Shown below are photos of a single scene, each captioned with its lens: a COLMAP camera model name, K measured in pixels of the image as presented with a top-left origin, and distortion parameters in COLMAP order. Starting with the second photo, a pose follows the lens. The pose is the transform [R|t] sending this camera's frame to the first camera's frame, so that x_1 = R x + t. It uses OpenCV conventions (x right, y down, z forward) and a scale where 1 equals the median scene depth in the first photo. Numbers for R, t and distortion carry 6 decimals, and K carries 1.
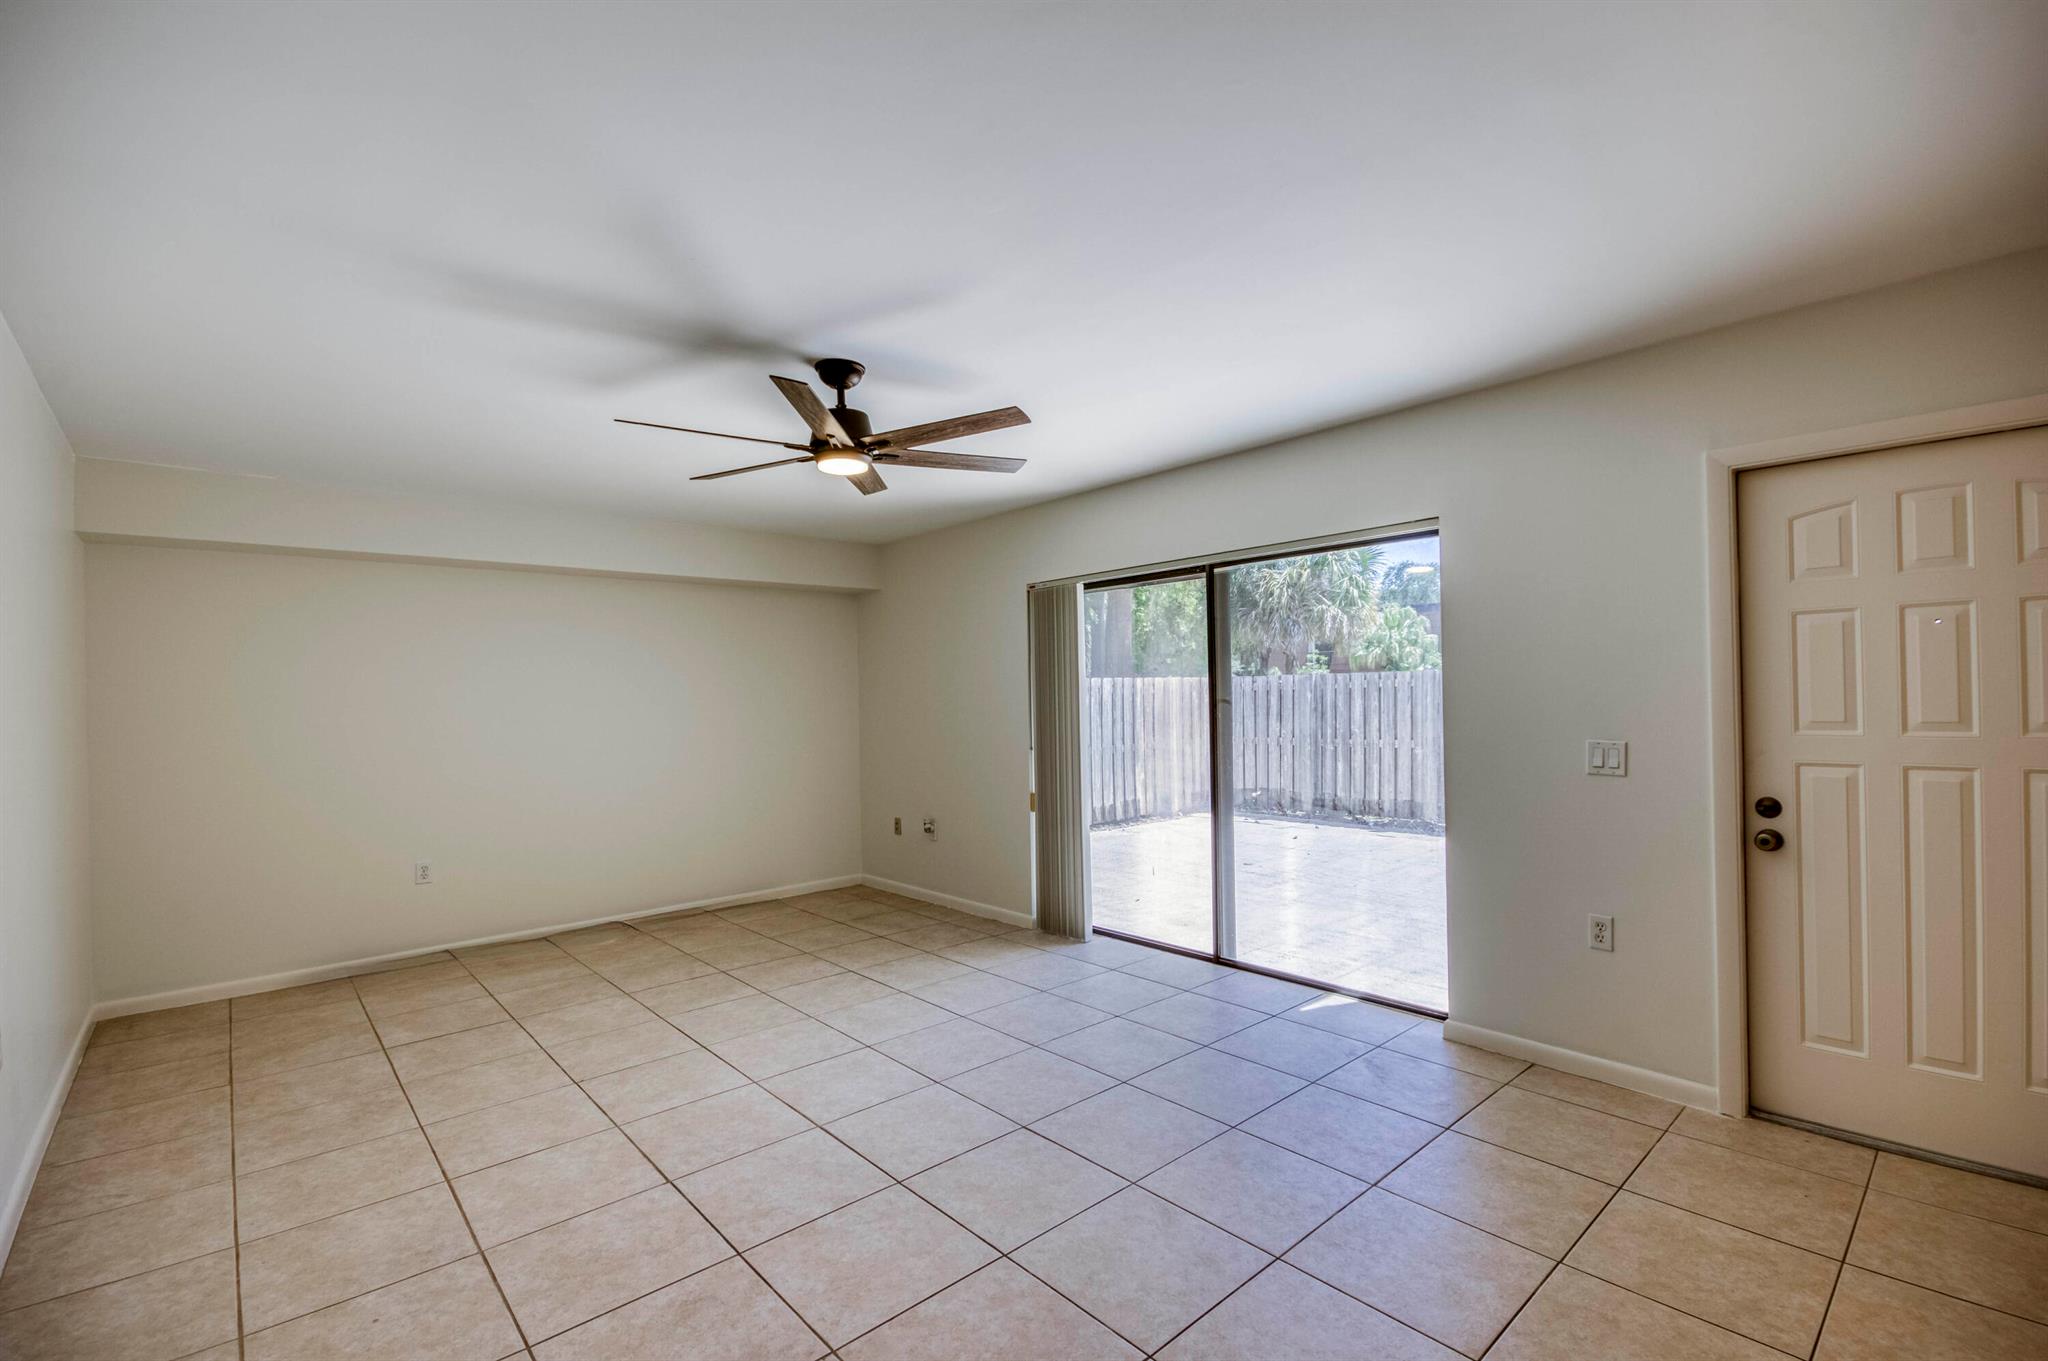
lens RADIAL K [[890.9, 0, 1042.7], [0, 890.9, 697.4], [0, 0, 1]] dist [0.003655, -0.009088]
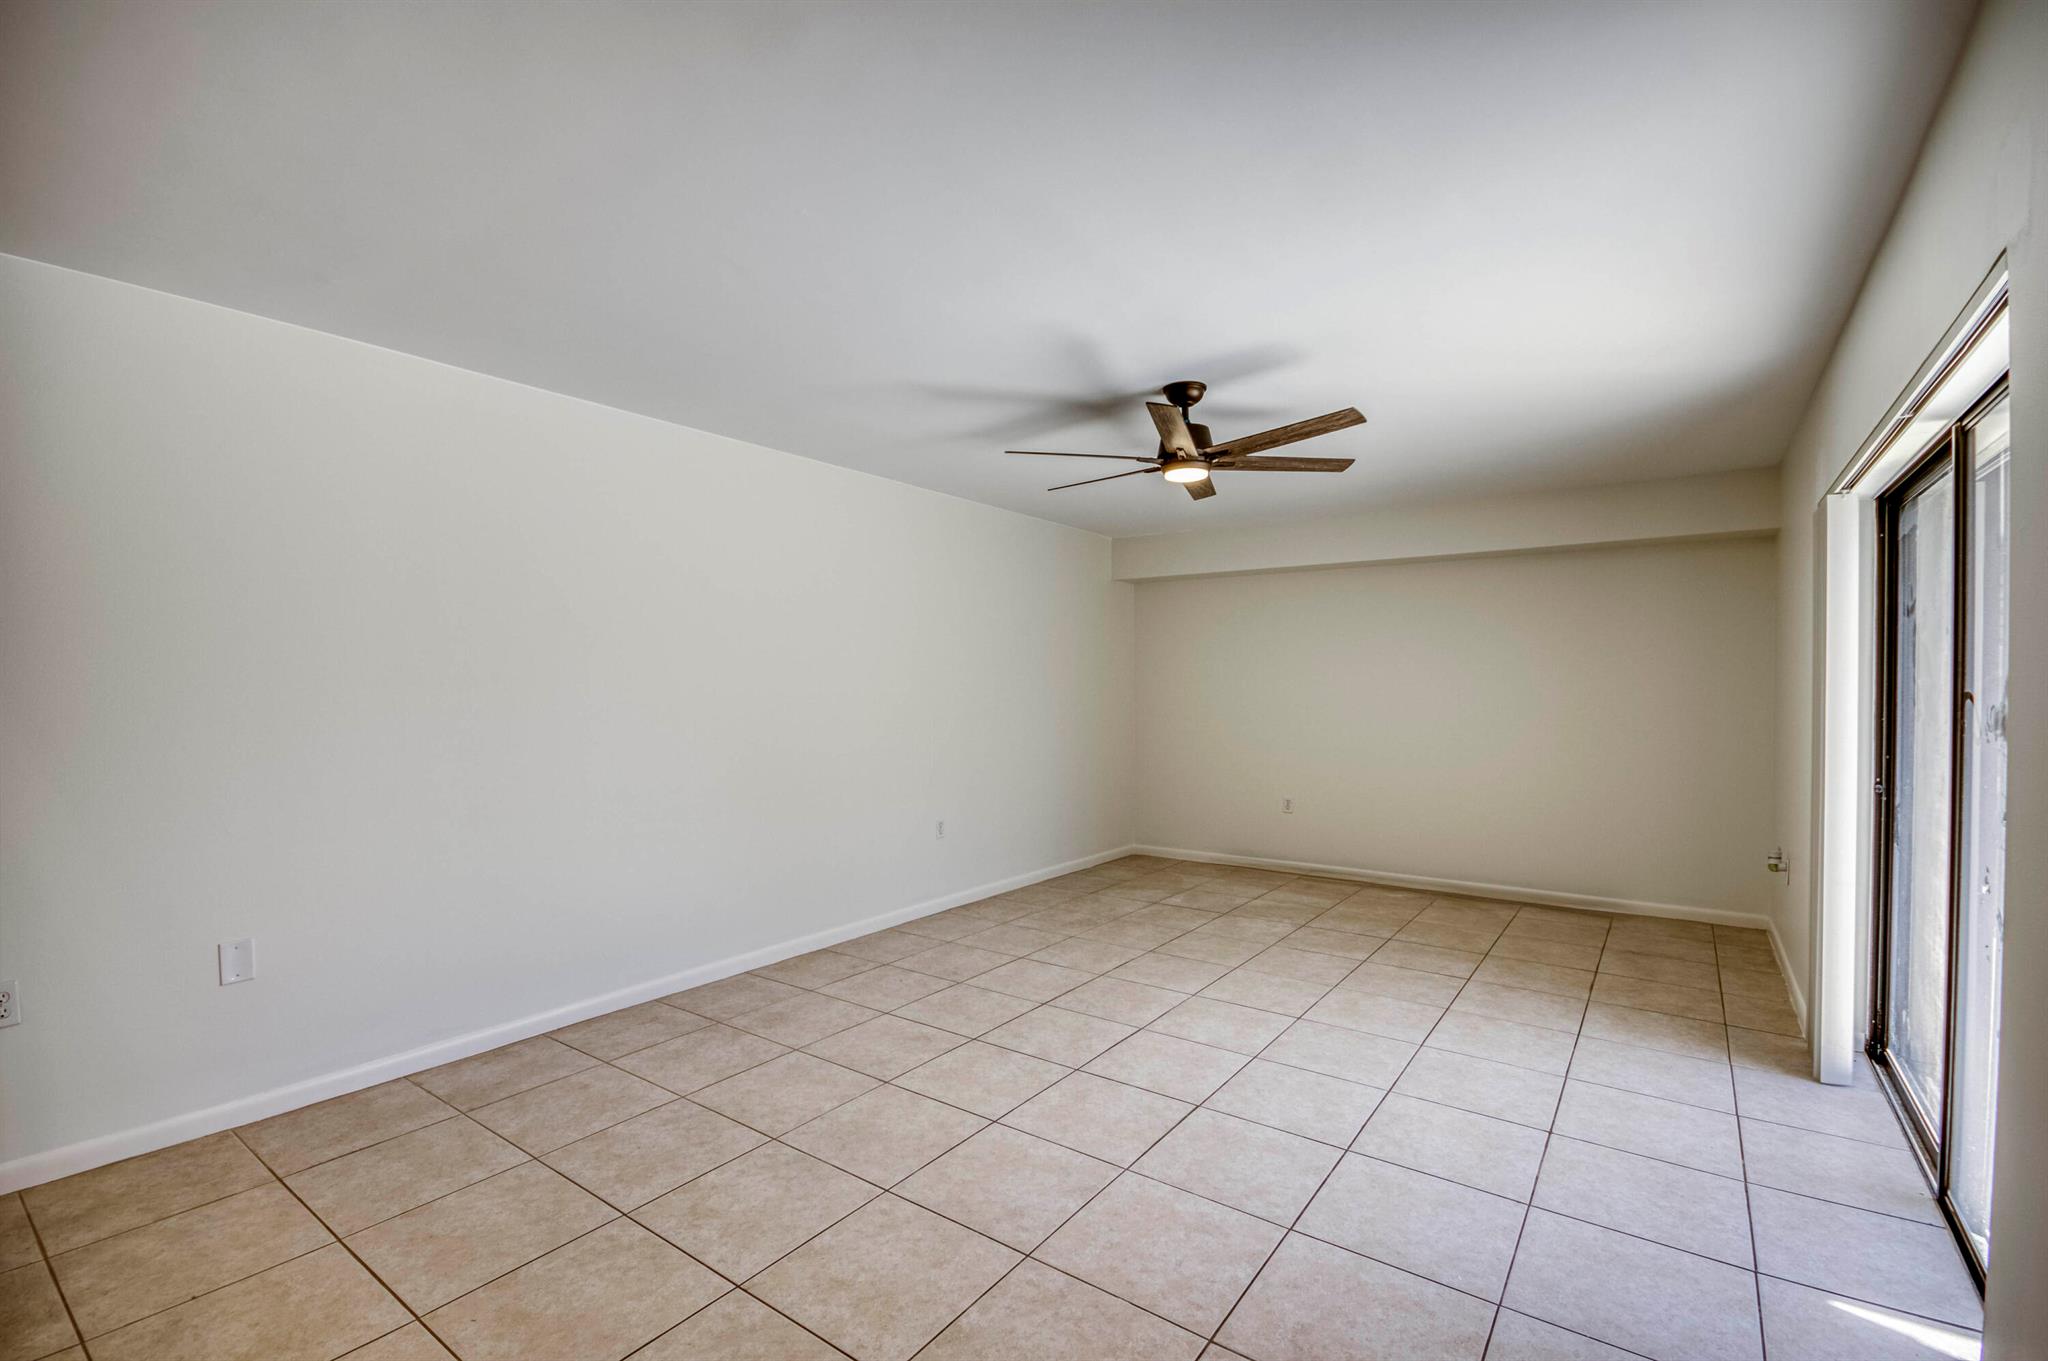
lens RADIAL K [[890.9, 0, 1042.7], [0, 890.9, 697.4], [0, 0, 1]] dist [0.003655, -0.009088]
pose [[0.220208, 0.035651, -0.974801, 0.648163], [-0.002572, 0.999350, 0.035967, -0.015763], [0.975450, -0.005413, 0.220157, 0.424830]]
